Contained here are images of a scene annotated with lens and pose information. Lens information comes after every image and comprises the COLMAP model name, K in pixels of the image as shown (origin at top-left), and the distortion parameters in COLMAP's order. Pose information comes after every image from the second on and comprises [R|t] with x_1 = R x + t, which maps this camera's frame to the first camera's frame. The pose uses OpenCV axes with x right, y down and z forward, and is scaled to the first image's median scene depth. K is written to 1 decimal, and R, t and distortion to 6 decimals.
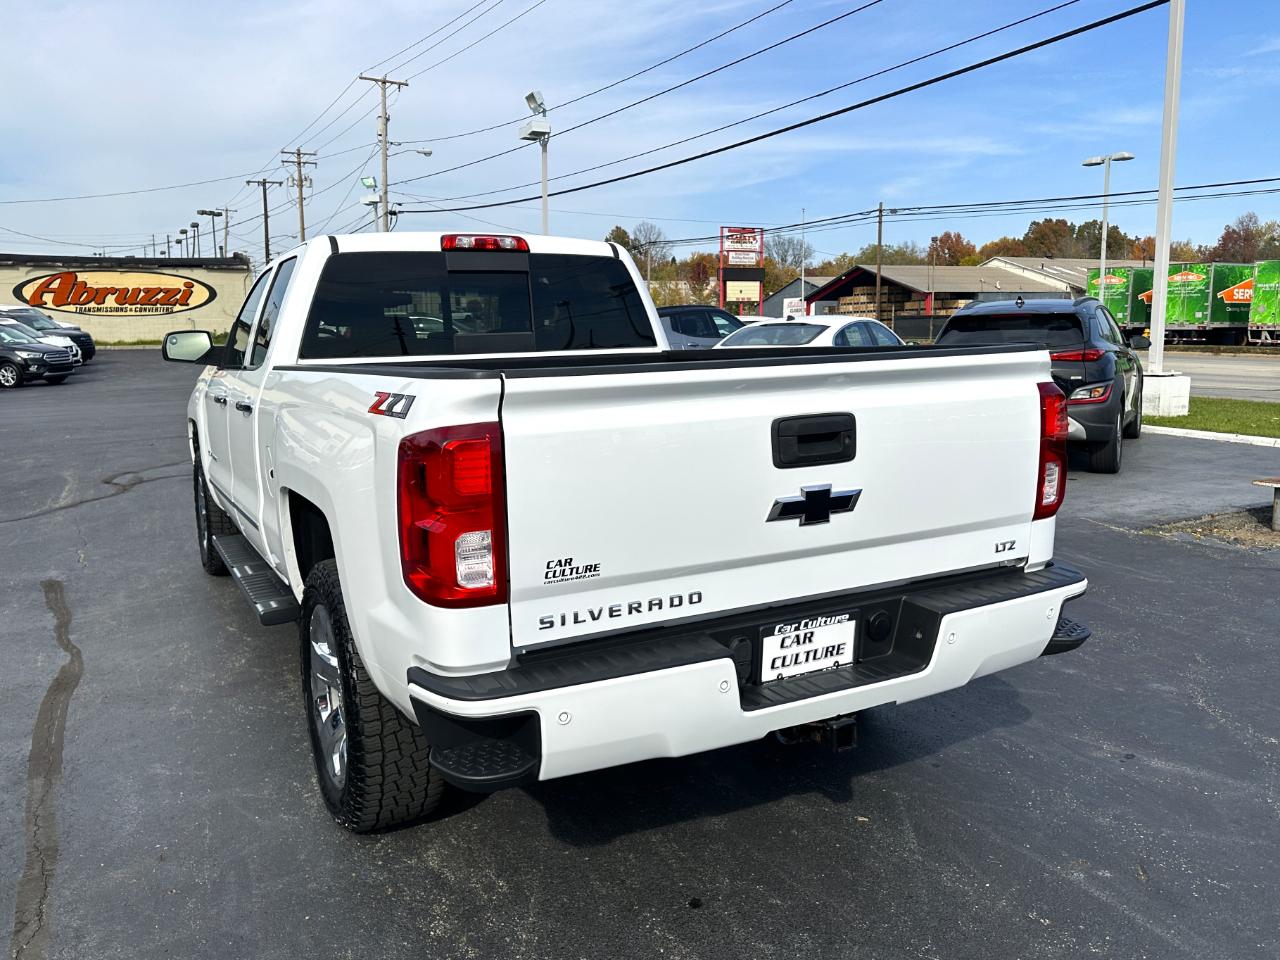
lens RADIAL K [[997.5, 0, 618.0], [0, 997.5, 465.5], [0, 0, 1]] dist [0.072628, -0.102156]
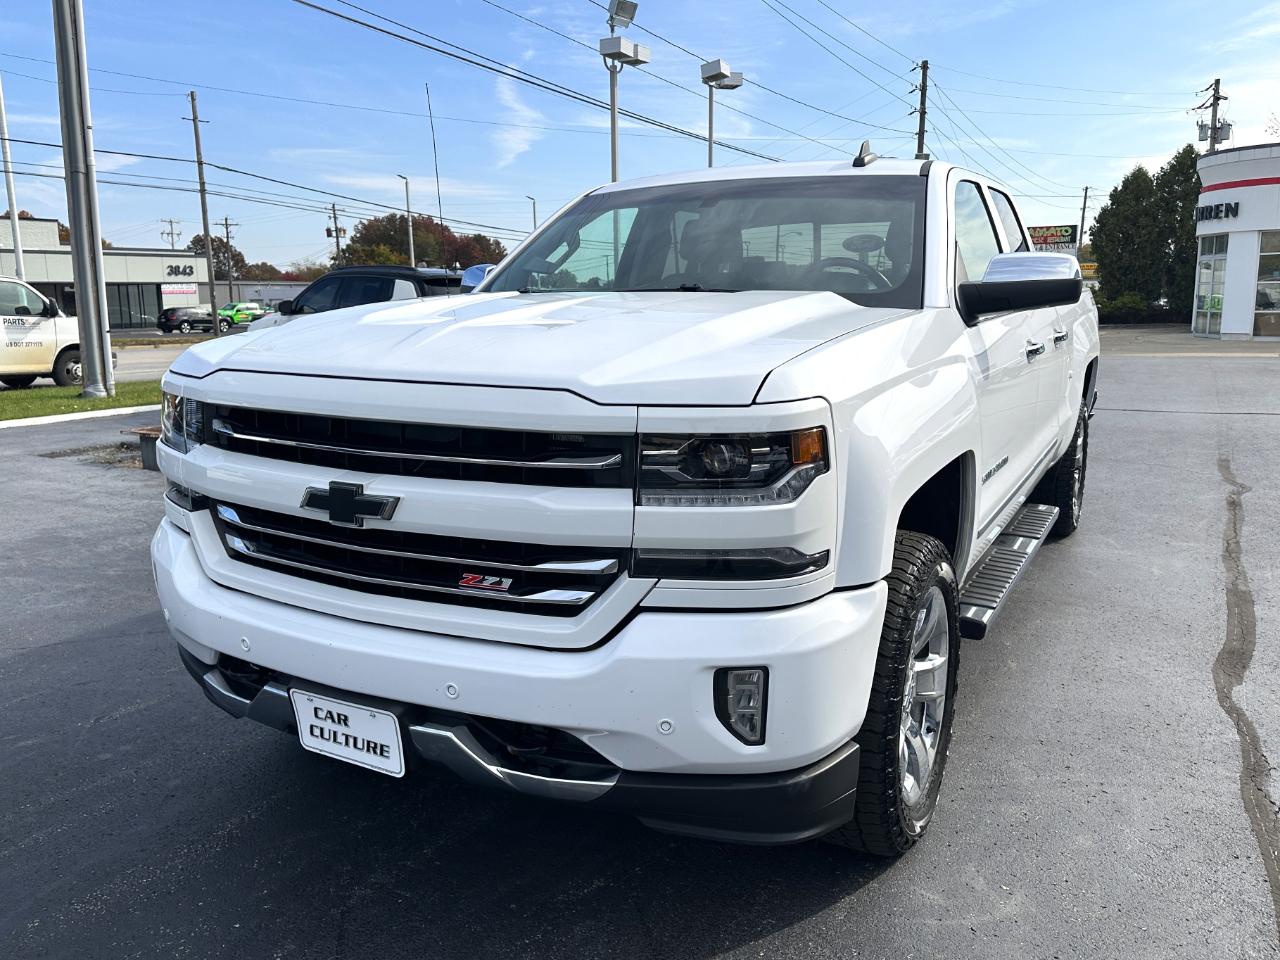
lens RADIAL K [[994.1, 0, 652.5], [0, 994.1, 479.5], [0, 0, 1]] dist [0.069398, -0.090612]
pose [[-0.564788, -0.133053, 0.814439, -1.308906], [0.126610, 0.961261, 0.244840, -0.296924], [-0.815466, 0.241399, -0.526063, 2.517041]]
